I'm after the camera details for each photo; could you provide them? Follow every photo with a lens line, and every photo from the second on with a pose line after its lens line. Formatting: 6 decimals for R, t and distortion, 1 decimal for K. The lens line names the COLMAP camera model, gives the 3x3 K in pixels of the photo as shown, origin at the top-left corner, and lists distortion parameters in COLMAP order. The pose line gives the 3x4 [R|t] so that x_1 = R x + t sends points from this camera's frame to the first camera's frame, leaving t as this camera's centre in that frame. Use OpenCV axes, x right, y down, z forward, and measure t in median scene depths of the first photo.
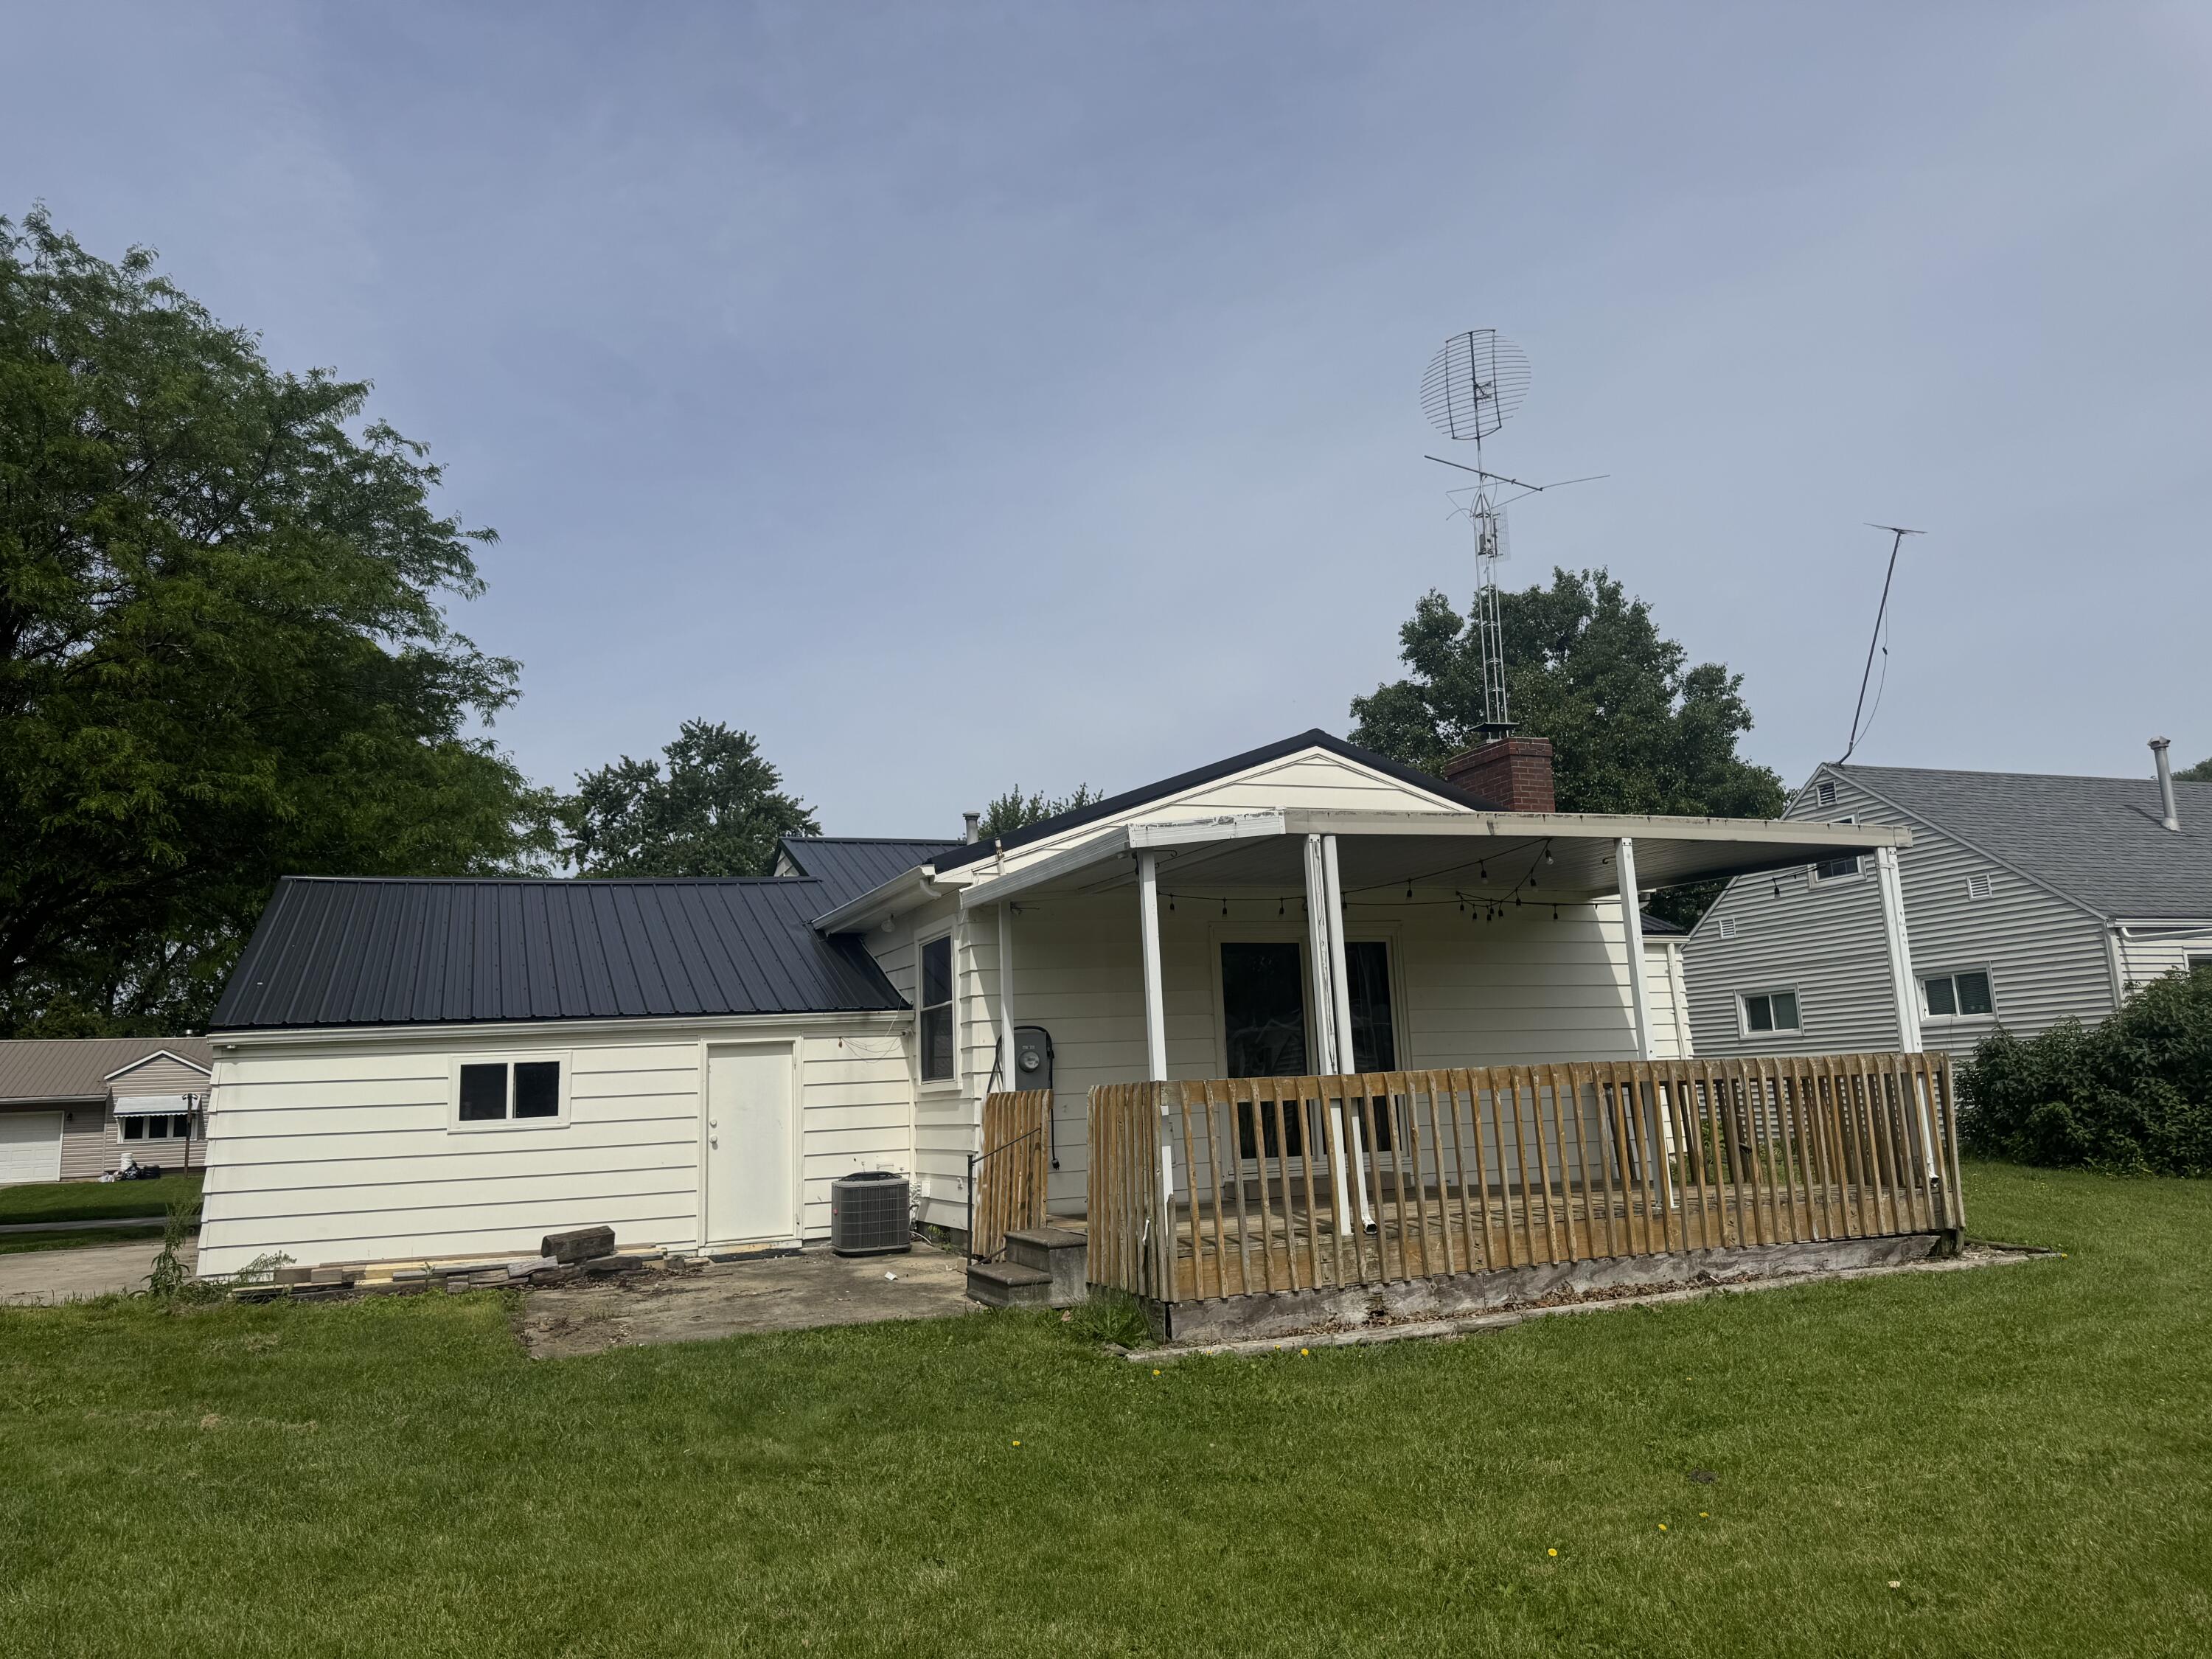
lens RADIAL K [[1524.0, 0, 1101.1], [0, 1524.0, 859.5], [0, 0, 1]] dist [0.089286, -0.193493]
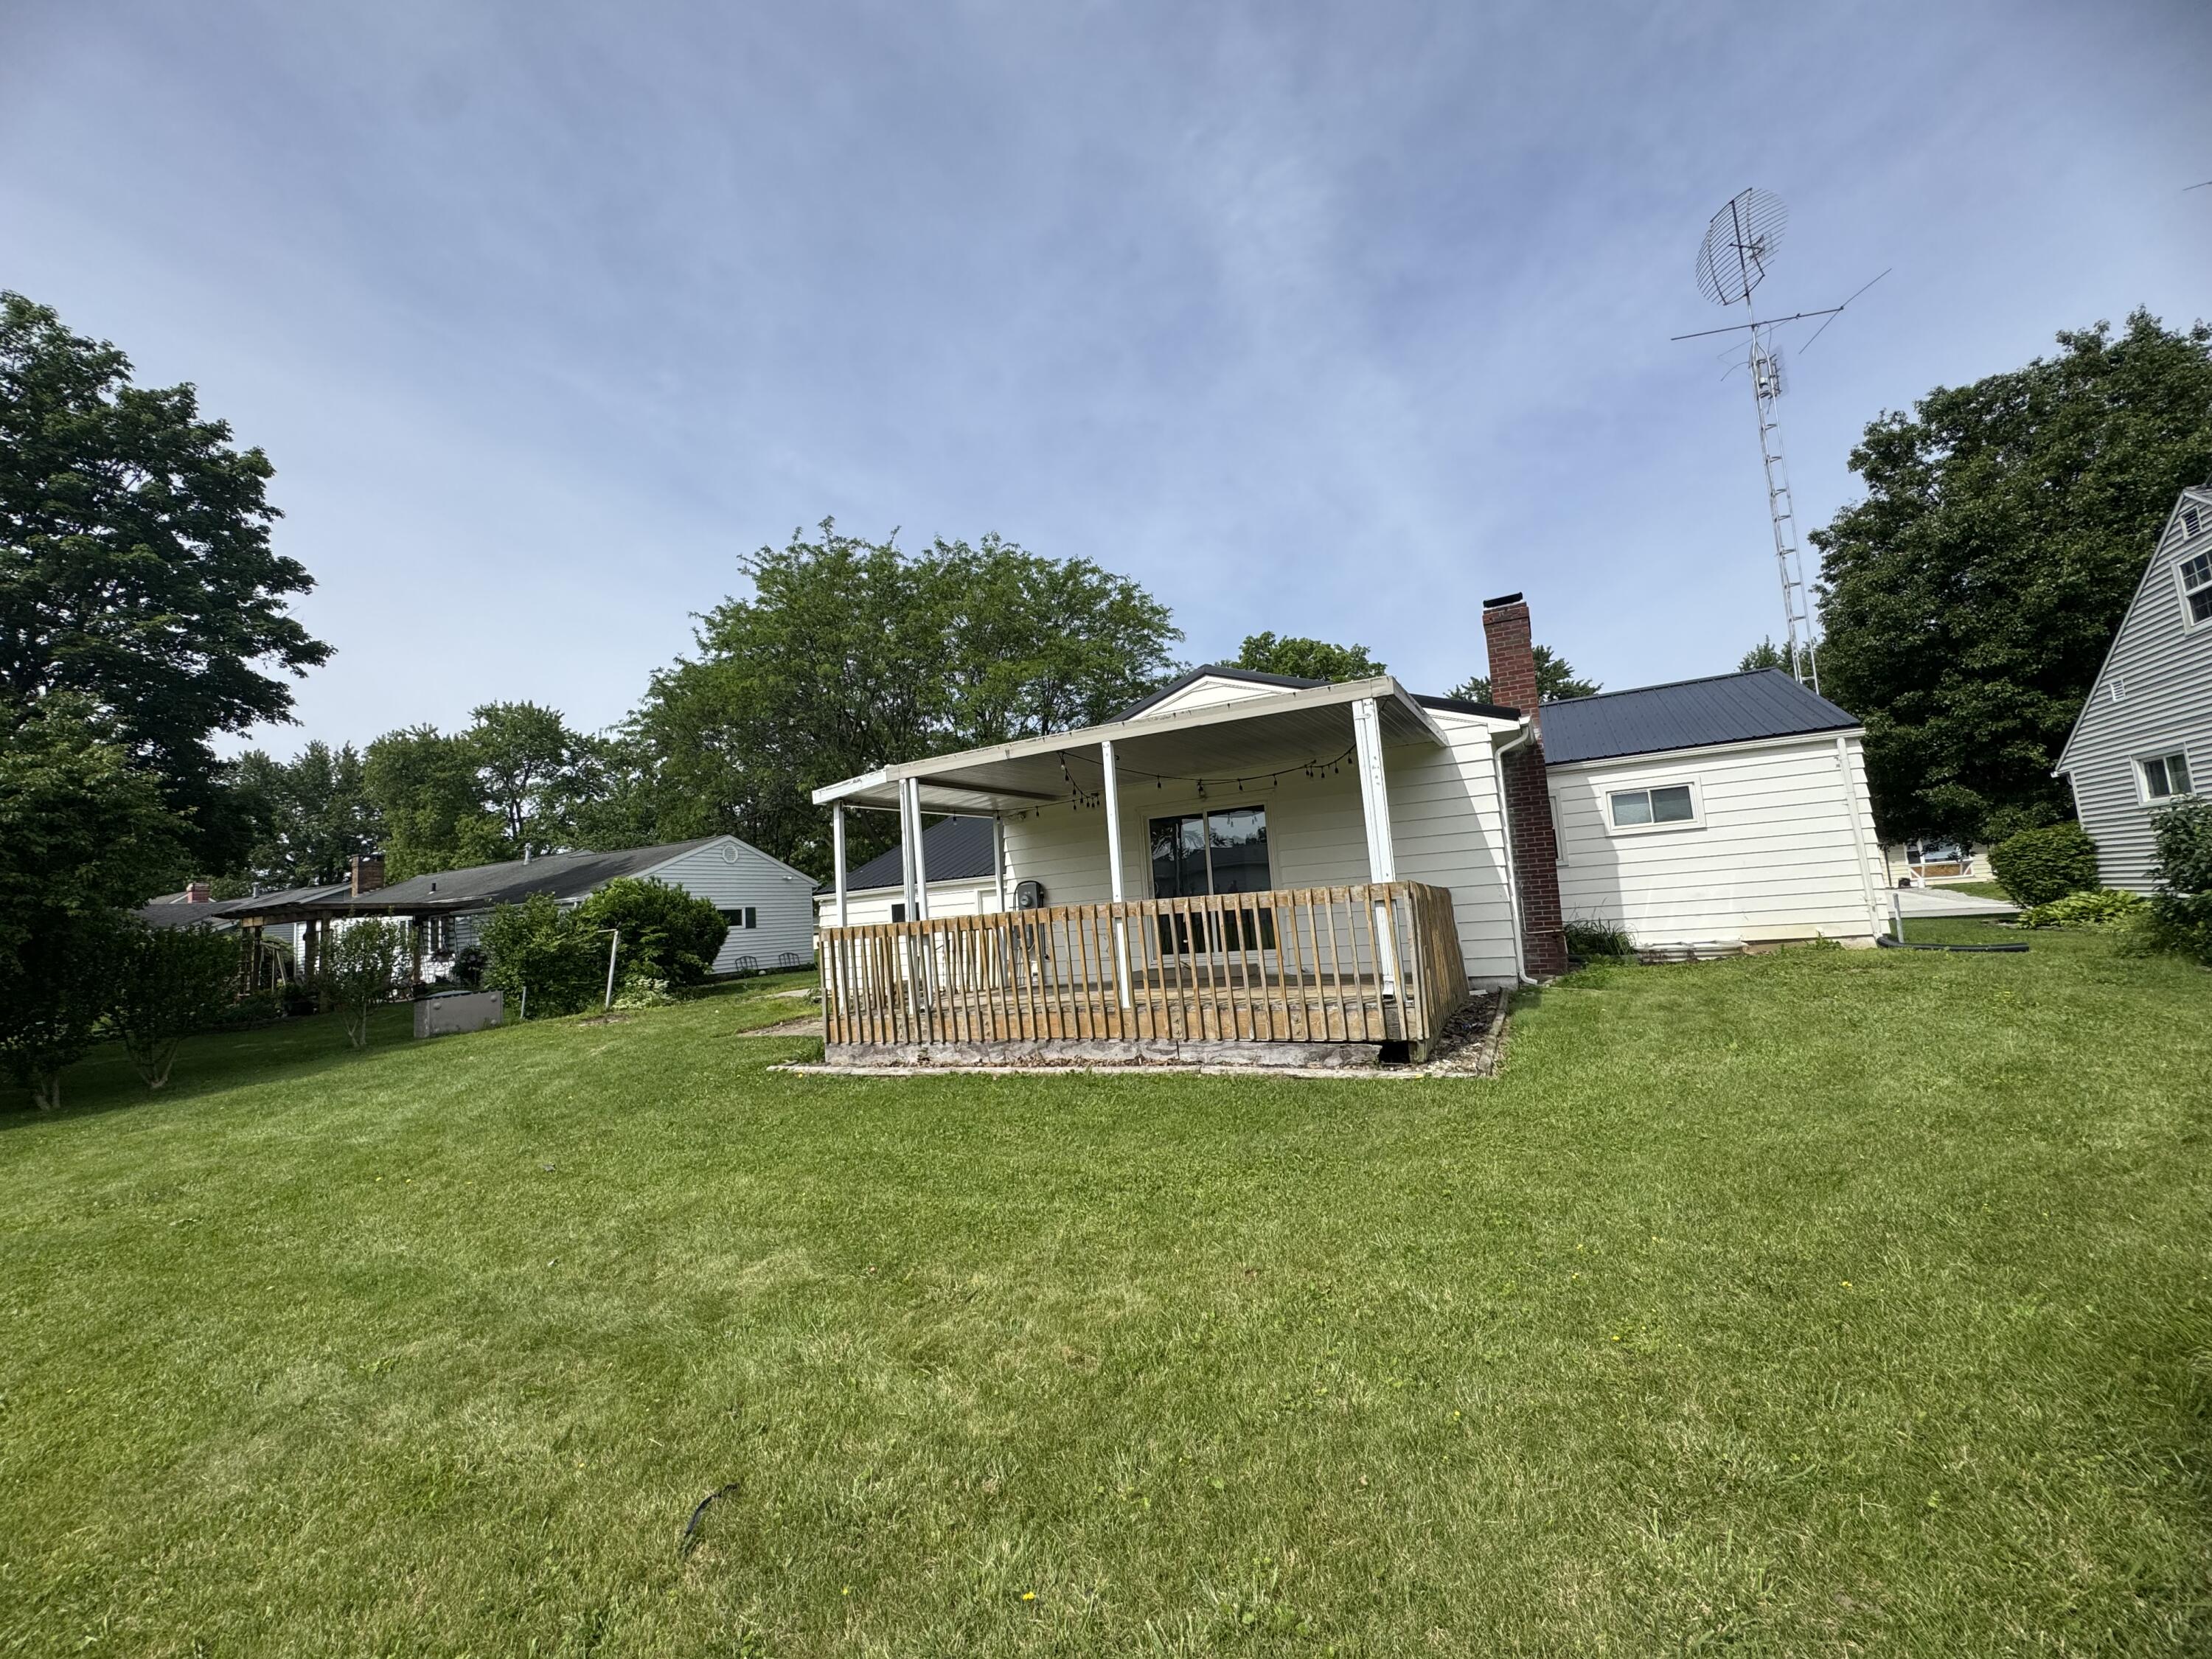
lens RADIAL K [[881.0, 0, 1106.0], [0, 881.0, 829.5], [0, 0, 1]] dist [-0.003134, 0.000257]
pose [[0.673592, -0.081638, -0.734581, 0.897933], [0.154944, 0.987394, 0.032344, 0.037433], [0.722680, -0.135605, 0.677749, 0.443222]]
